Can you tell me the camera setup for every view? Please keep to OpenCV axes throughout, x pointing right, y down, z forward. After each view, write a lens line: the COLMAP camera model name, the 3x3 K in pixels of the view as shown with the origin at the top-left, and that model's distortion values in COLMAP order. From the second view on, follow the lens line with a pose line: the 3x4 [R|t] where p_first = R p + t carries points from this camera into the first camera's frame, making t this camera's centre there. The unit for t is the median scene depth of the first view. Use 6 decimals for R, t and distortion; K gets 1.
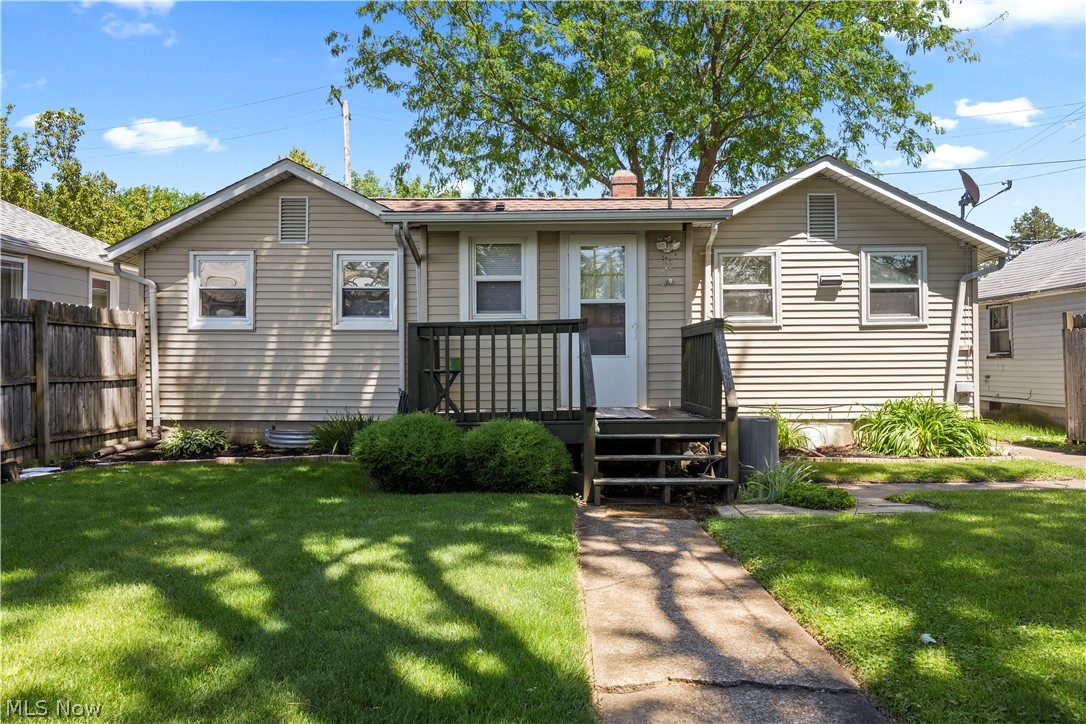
lens RADIAL K [[810.5, 0, 573.1], [0, 810.5, 361.6], [0, 0, 1]] dist [-0.007501, 0.001789]
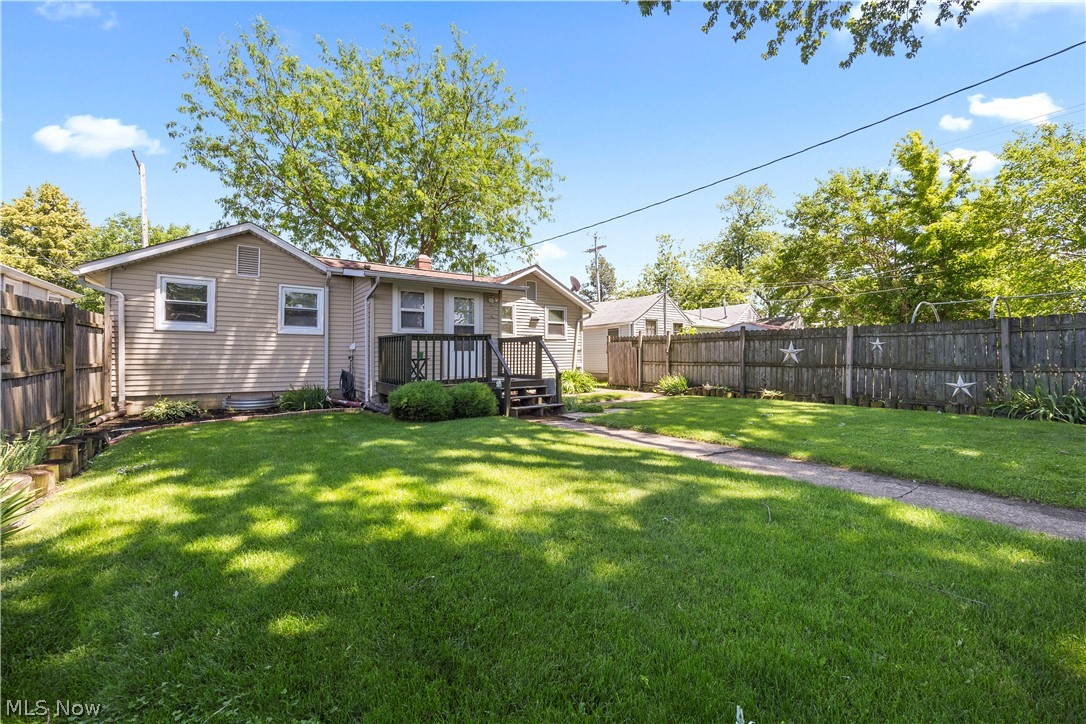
lens RADIAL K [[426.0, 0, 556.1], [0, 426.0, 343.3], [0, 0, 1]] dist [0.001421, 0.000211]
pose [[0.798560, 0.018655, 0.601627, -0.363668], [-0.004104, 0.999665, -0.025550, -0.000636], [-0.601902, 0.017934, 0.798369, 0.001828]]
